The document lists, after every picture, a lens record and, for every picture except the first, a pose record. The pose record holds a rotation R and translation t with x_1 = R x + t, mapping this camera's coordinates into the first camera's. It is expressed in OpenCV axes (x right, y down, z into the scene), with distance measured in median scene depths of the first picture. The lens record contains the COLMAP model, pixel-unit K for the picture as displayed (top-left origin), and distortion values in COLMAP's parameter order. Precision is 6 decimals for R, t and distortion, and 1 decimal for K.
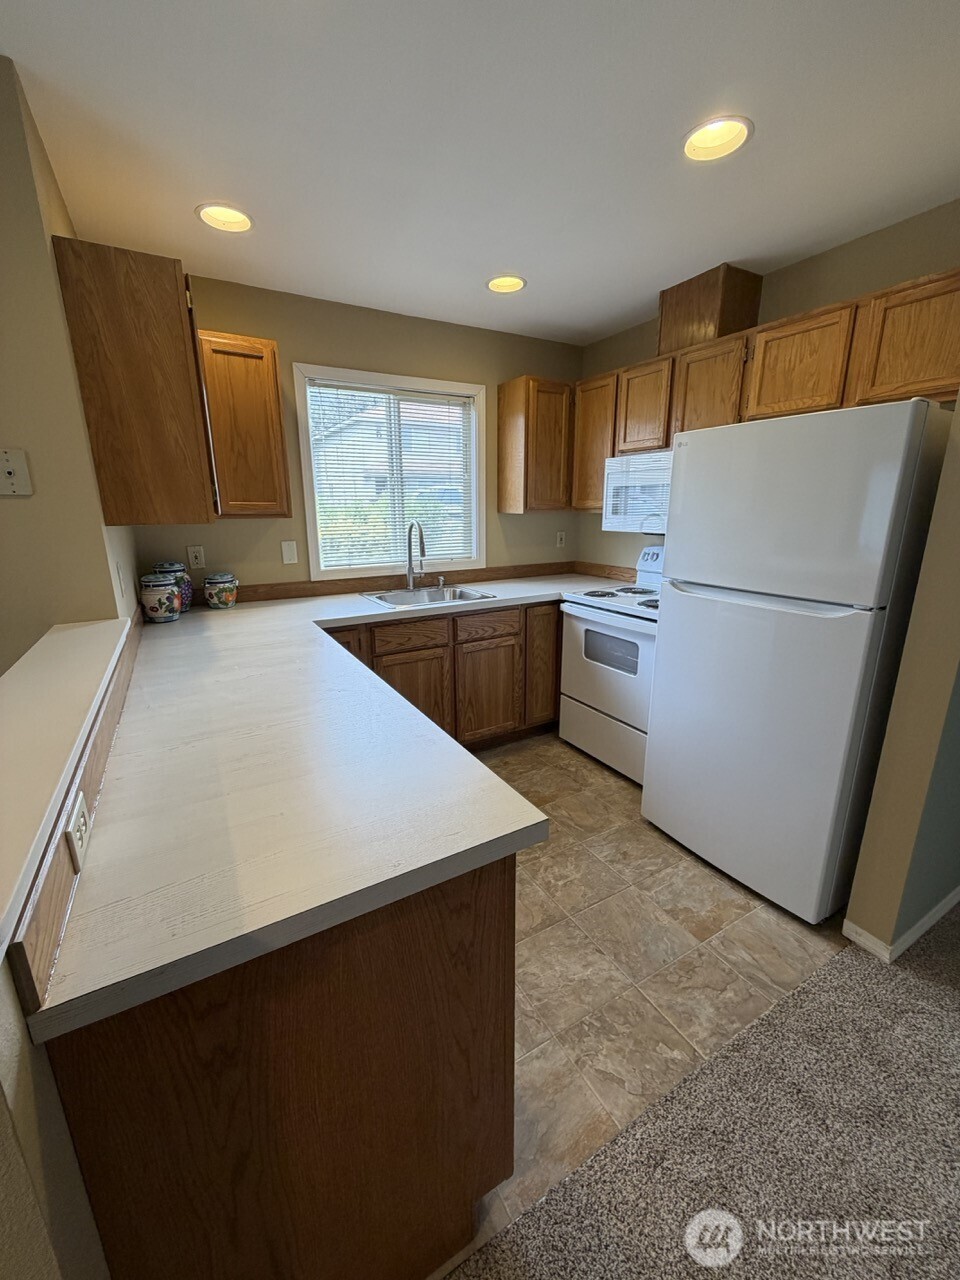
lens RADIAL K [[509.8, 0, 478.3], [0, 509.8, 636.1], [0, 0, 1]] dist [-0.000524, 0.000053]
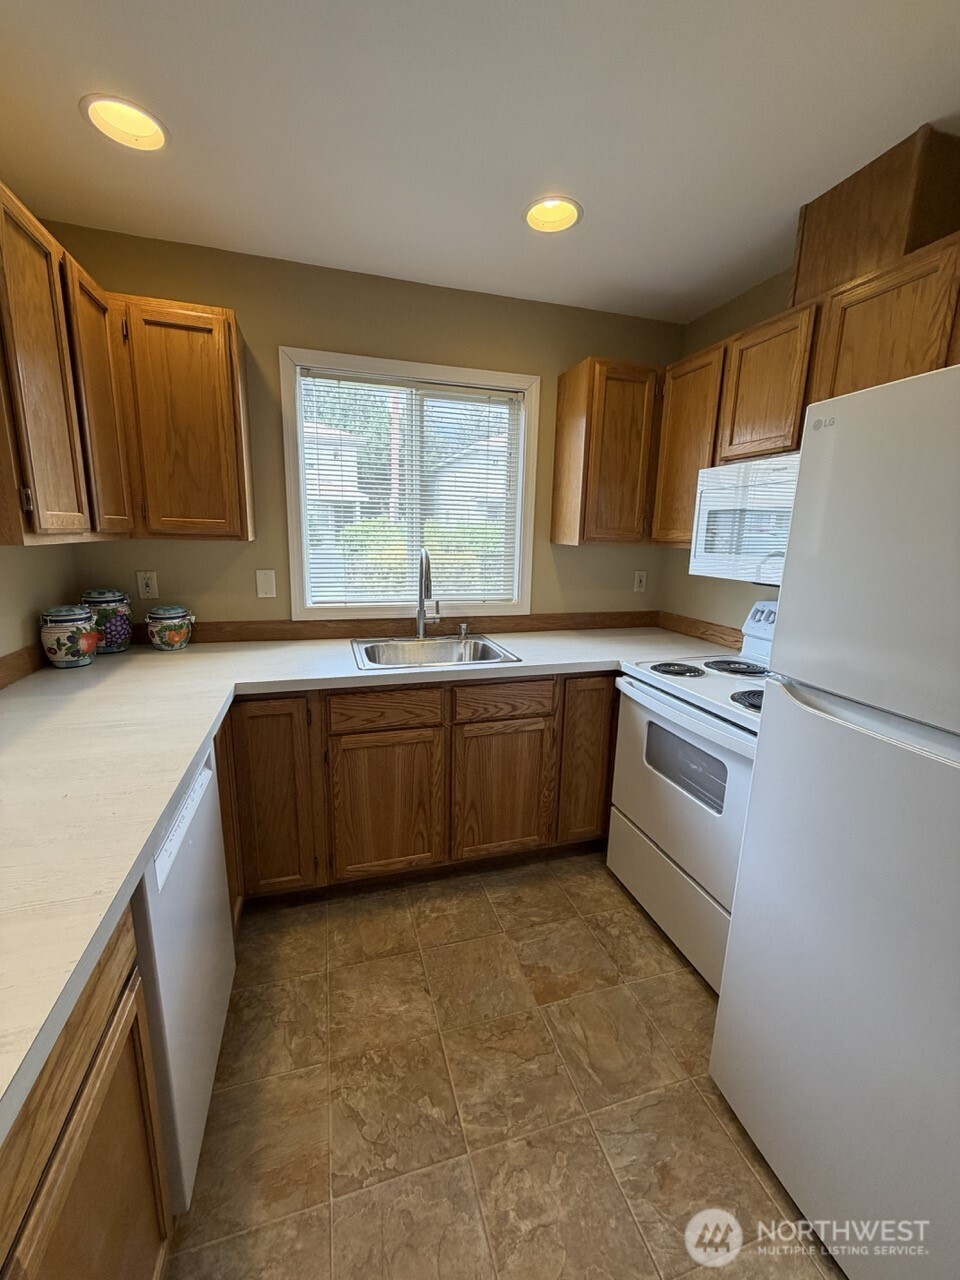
lens RADIAL K [[513.9, 0, 475.9], [0, 513.9, 637.3], [0, 0, 1]] dist [-0.000377, 0.000214]
pose [[0.974294, 0.073146, -0.213074, 0.121570], [-0.084039, 0.995555, -0.042508, -0.072386], [0.209018, 0.059322, 0.976111, 0.284101]]
